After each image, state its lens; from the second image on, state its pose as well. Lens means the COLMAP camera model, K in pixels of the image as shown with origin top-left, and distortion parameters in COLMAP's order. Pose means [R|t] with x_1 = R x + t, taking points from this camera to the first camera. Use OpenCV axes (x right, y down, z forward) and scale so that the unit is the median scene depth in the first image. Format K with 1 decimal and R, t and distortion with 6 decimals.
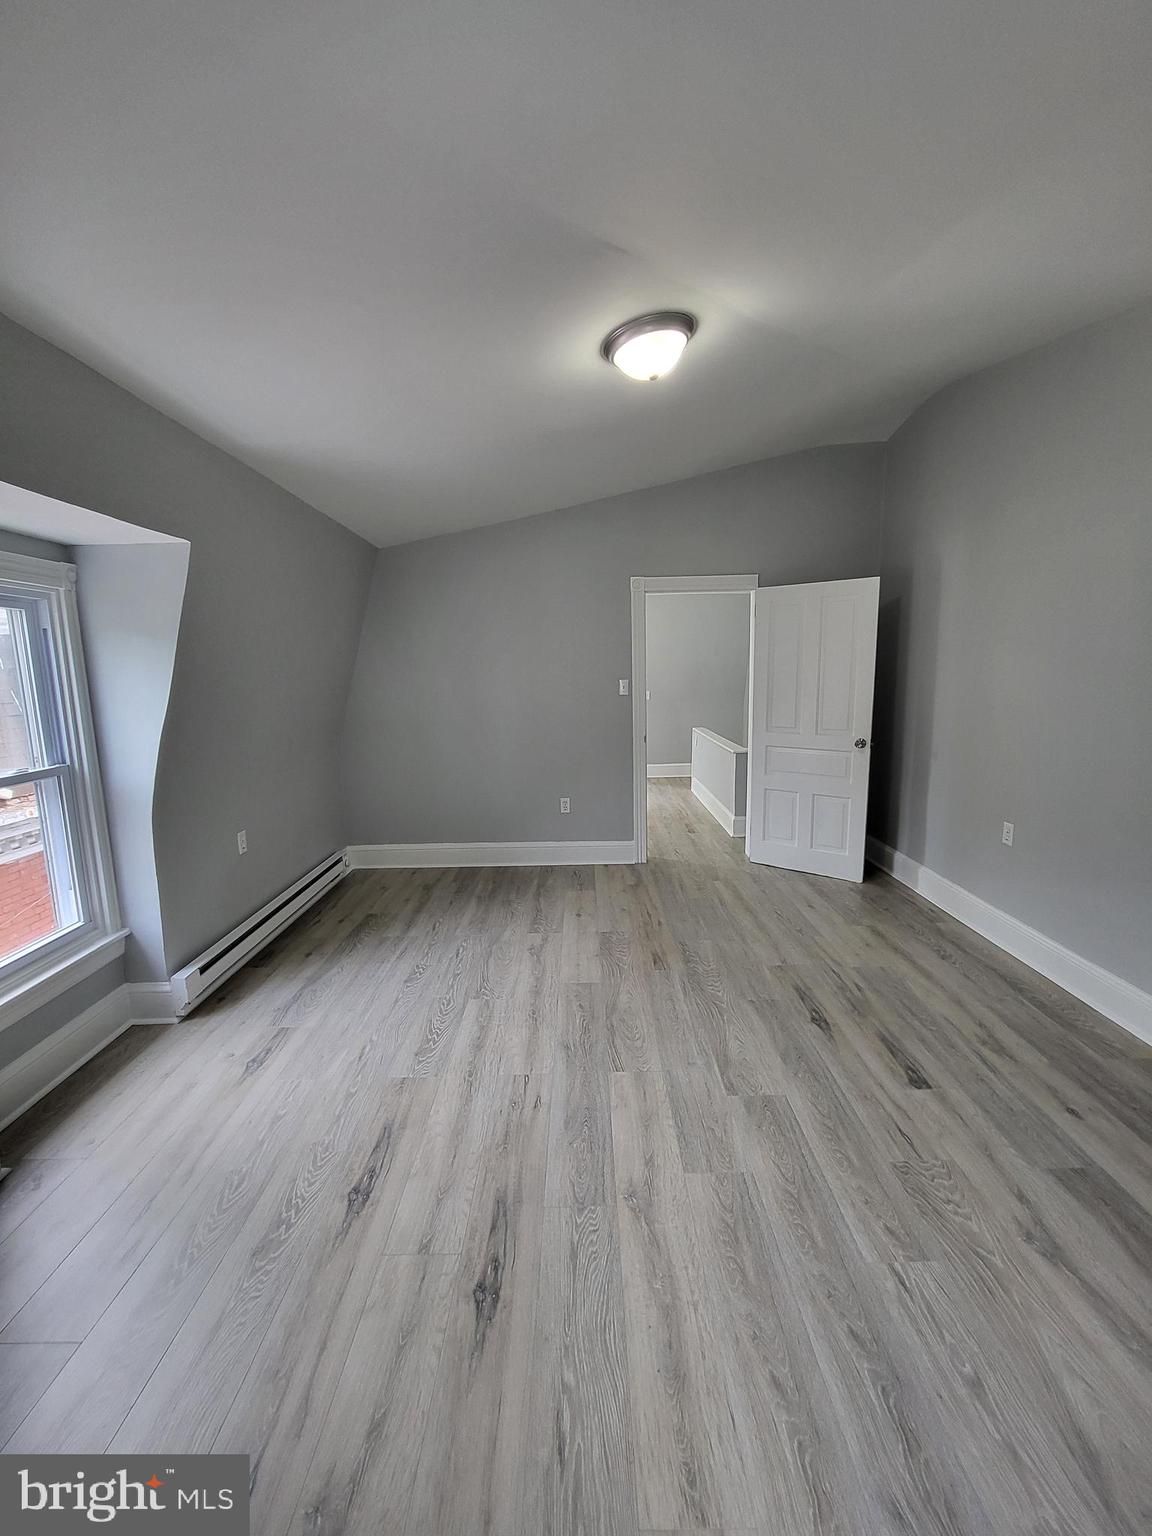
lens RADIAL K [[609.6, 0, 566.4], [0, 609.6, 773.1], [0, 0, 1]] dist [0.000606, -0.001325]
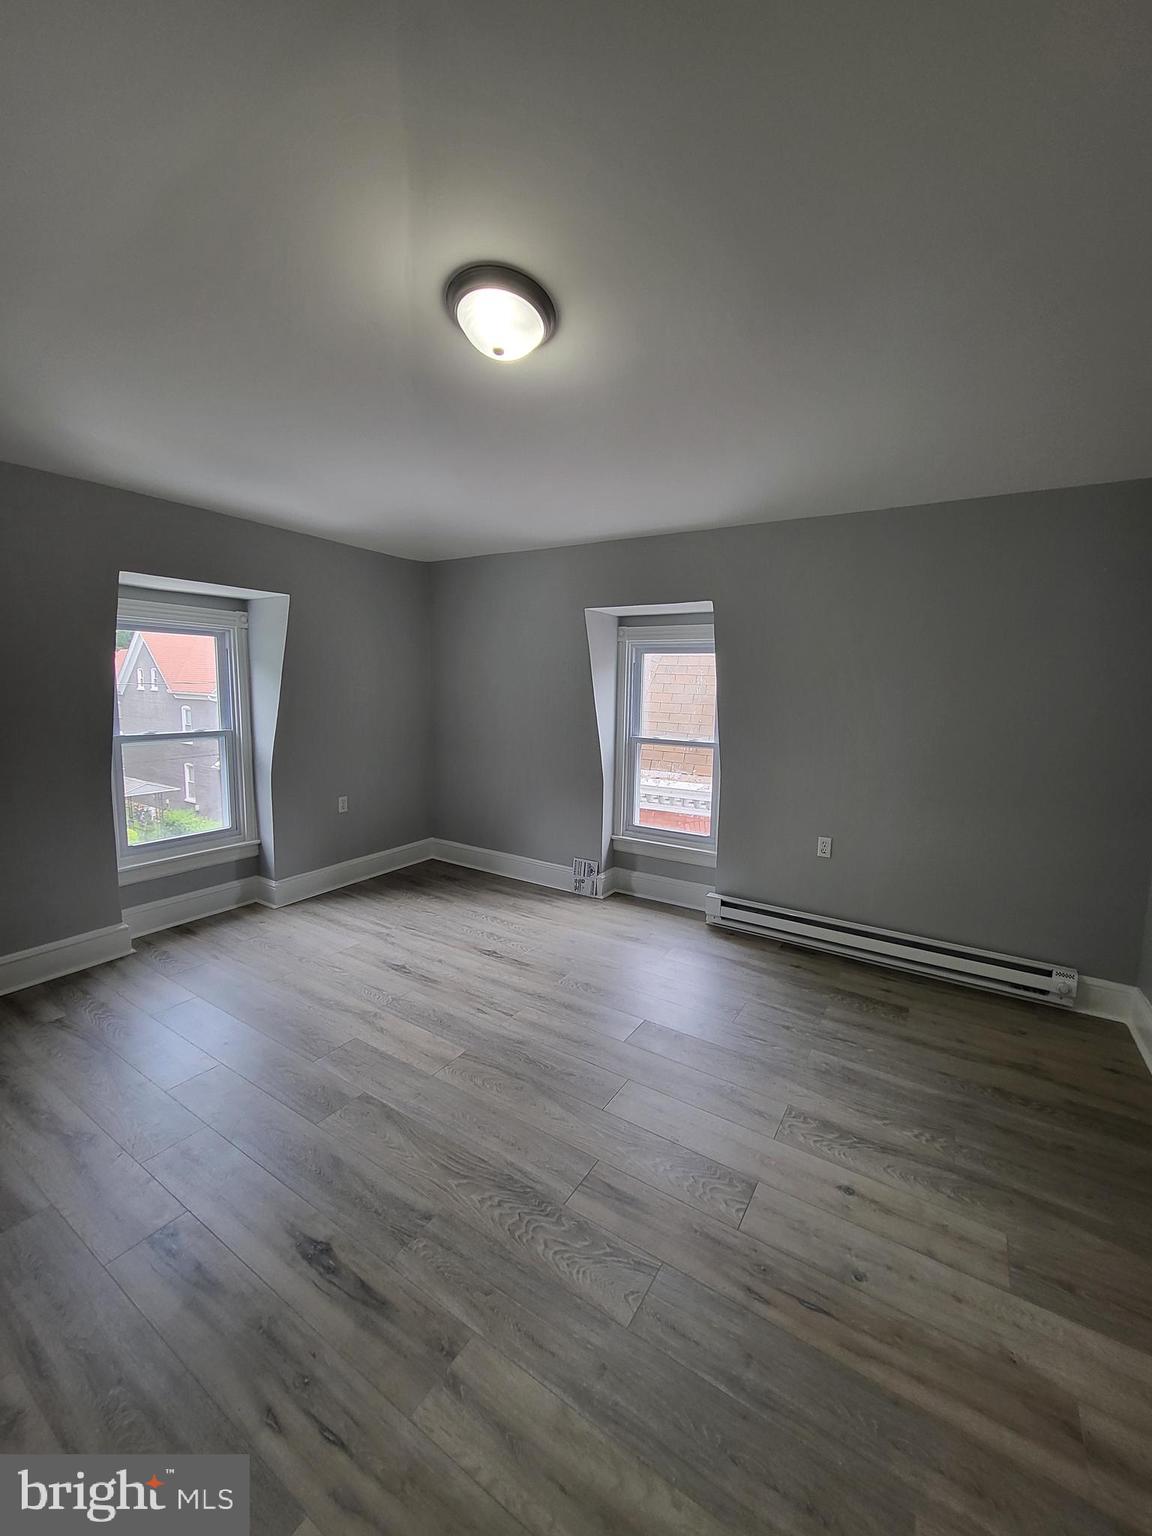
lens RADIAL K [[609.6, 0, 568.0], [0, 609.6, 768.1], [0, 0, 1]] dist [0.000606, -0.001325]
pose [[-0.539038, 0.126531, -0.832723, 0.741617], [-0.150031, 0.958417, 0.242748, -0.262589], [0.828811, 0.255785, -0.497640, 1.410181]]
